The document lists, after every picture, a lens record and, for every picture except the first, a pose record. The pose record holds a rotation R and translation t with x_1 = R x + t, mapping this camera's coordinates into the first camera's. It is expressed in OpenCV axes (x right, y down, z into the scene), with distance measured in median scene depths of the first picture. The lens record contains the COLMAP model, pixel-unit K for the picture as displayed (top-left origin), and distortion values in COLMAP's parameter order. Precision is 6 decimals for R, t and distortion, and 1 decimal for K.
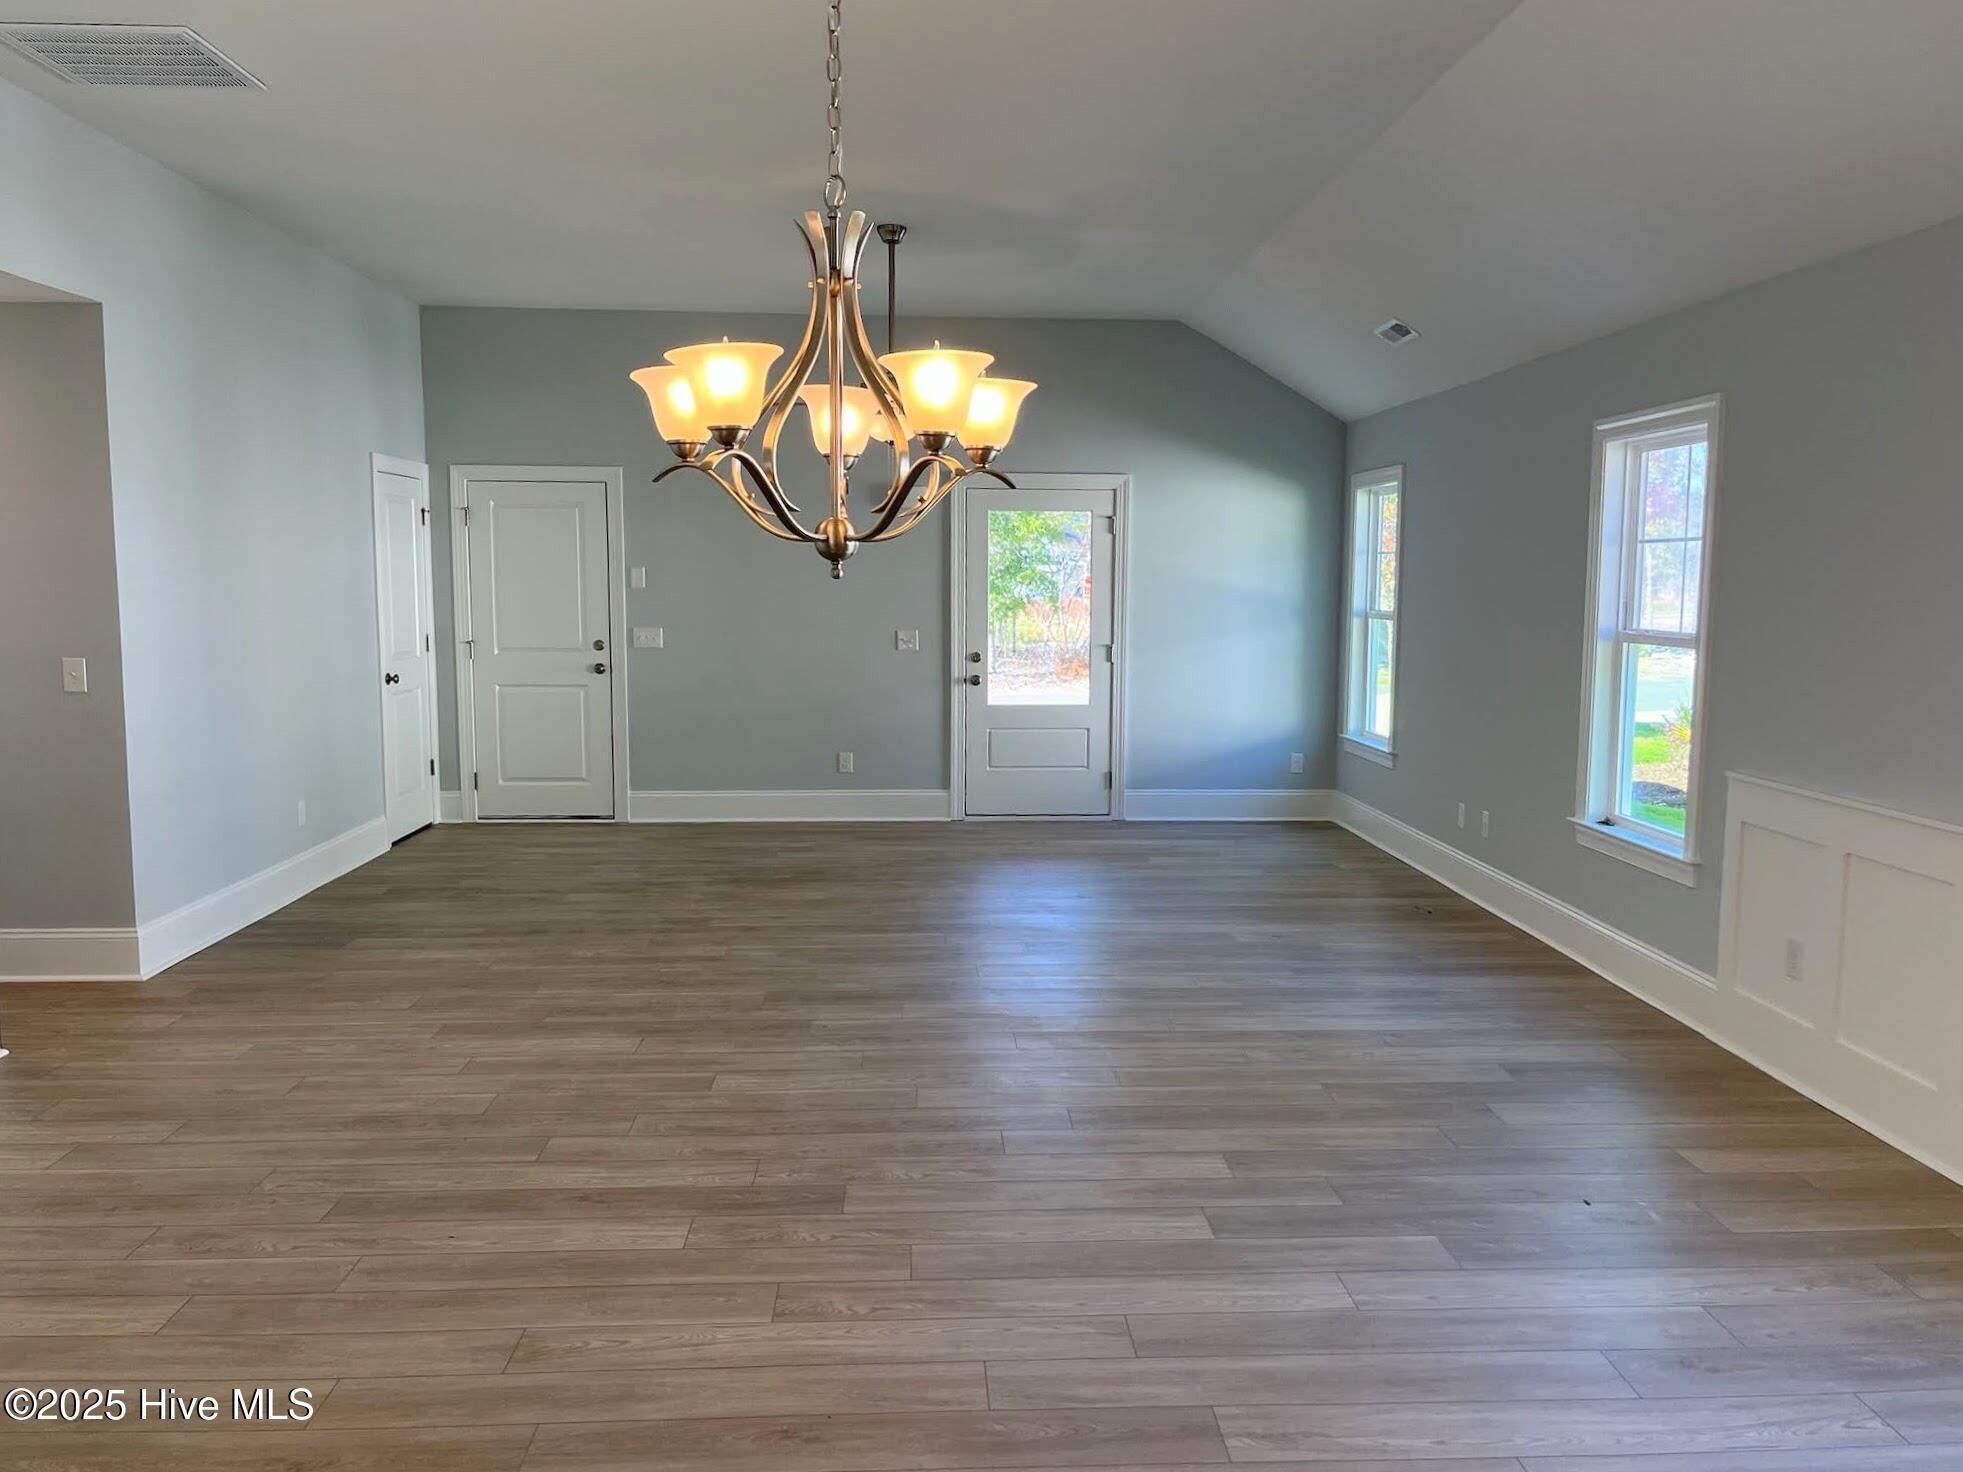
lens RADIAL K [[1525.3, 0, 988.8], [0, 1525.3, 734.4], [0, 0, 1]] dist [0.029876, -0.004689]
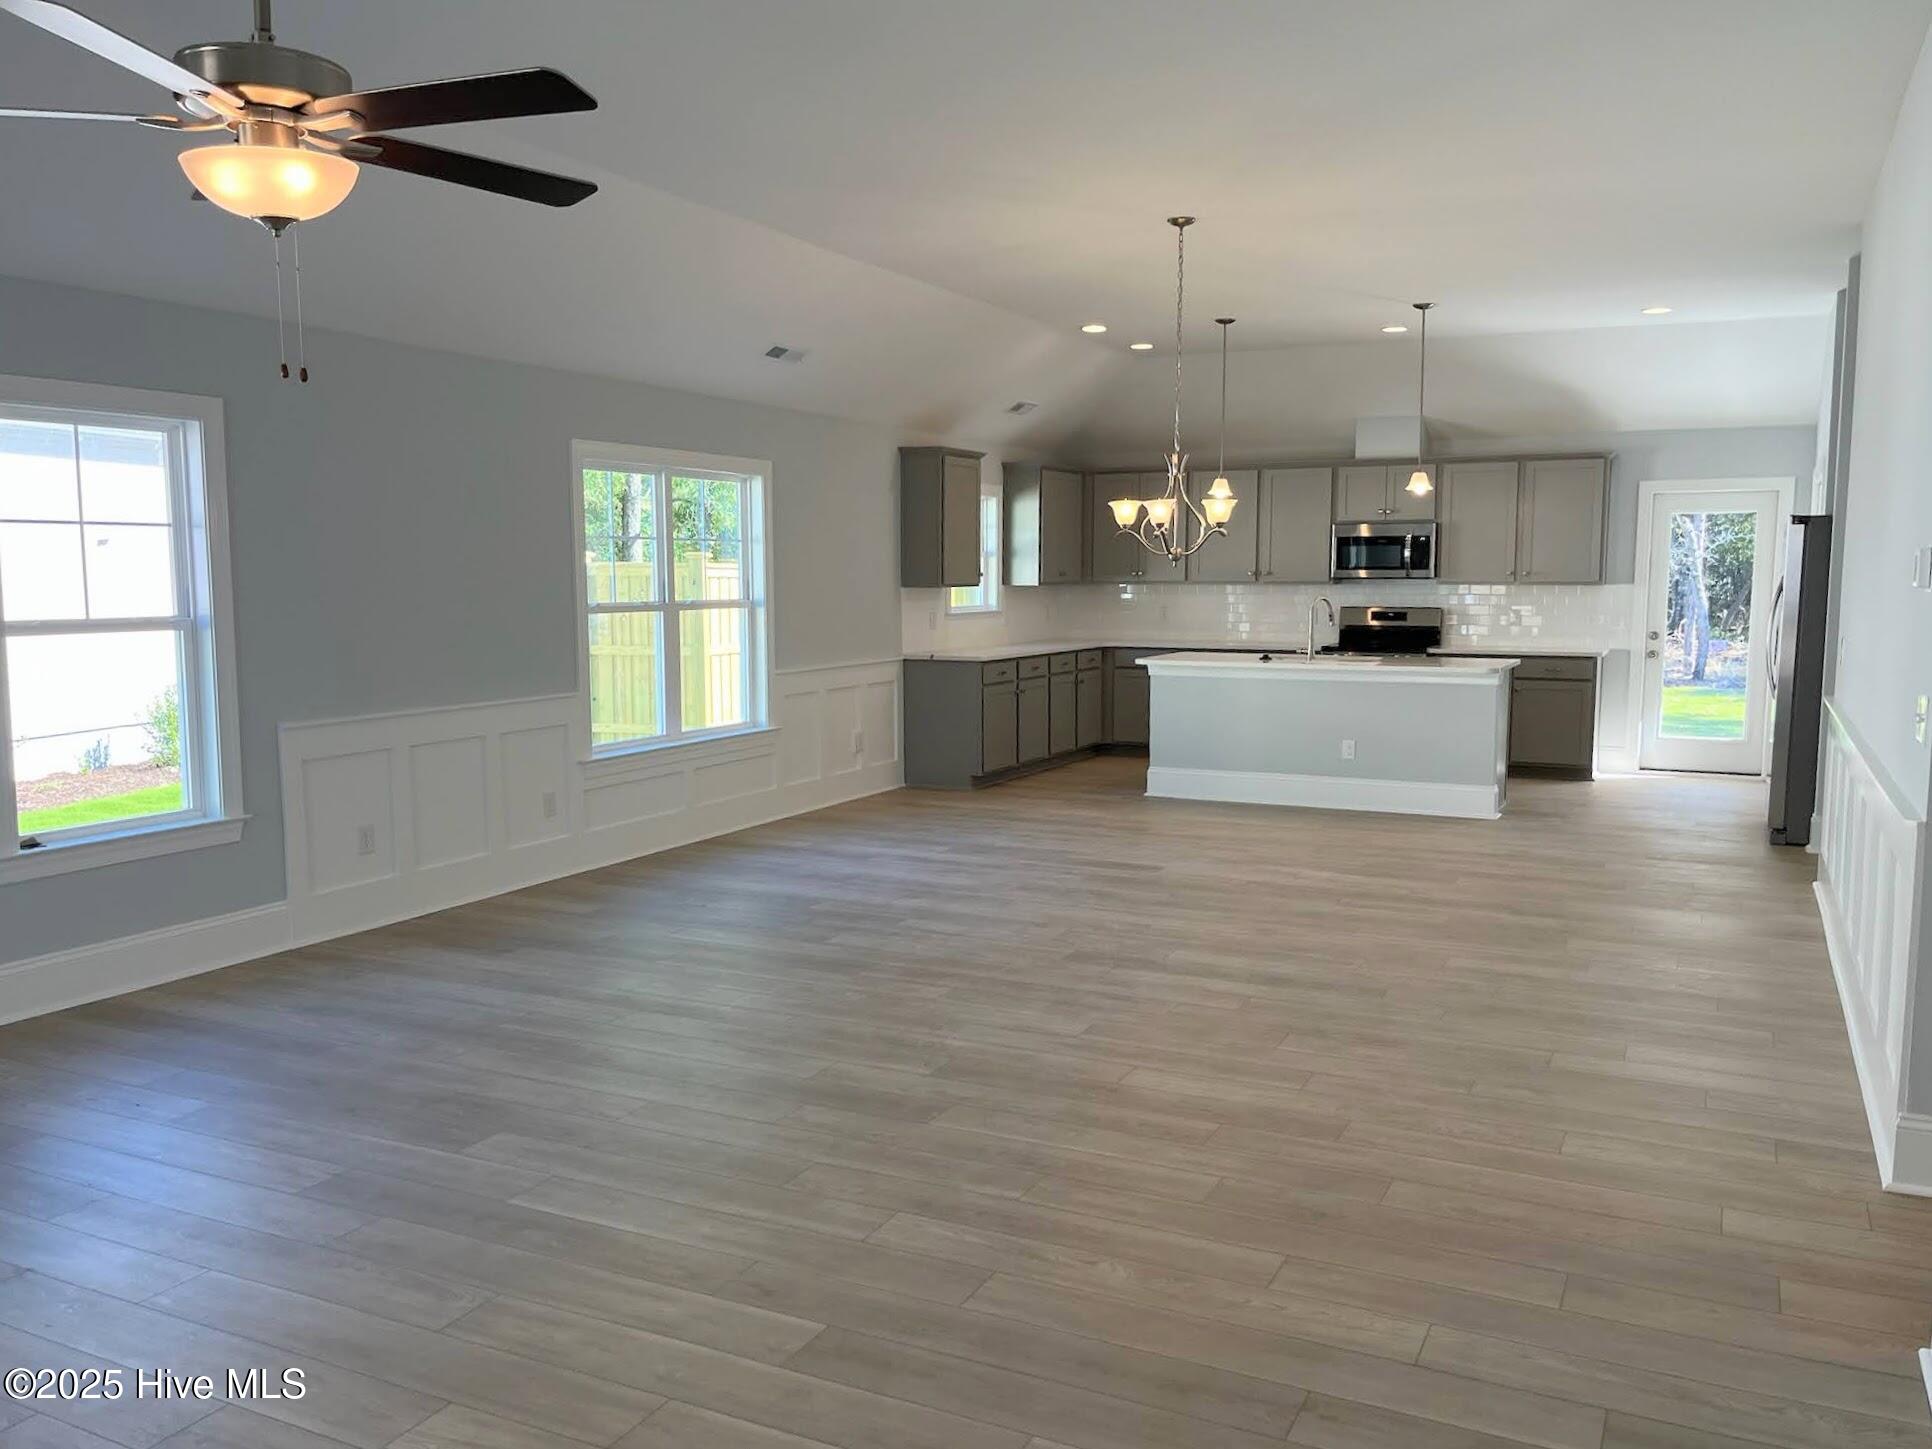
lens RADIAL K [[1501.2, 0, 973.2], [0, 1501.2, 722.9], [0, 0, 1]] dist [0.029876, -0.004689]
pose [[-0.868946, -0.056730, 0.491644, -0.593587], [0.046373, 0.979705, 0.195007, -0.190573], [-0.492729, 0.192250, -0.848680, 1.809727]]
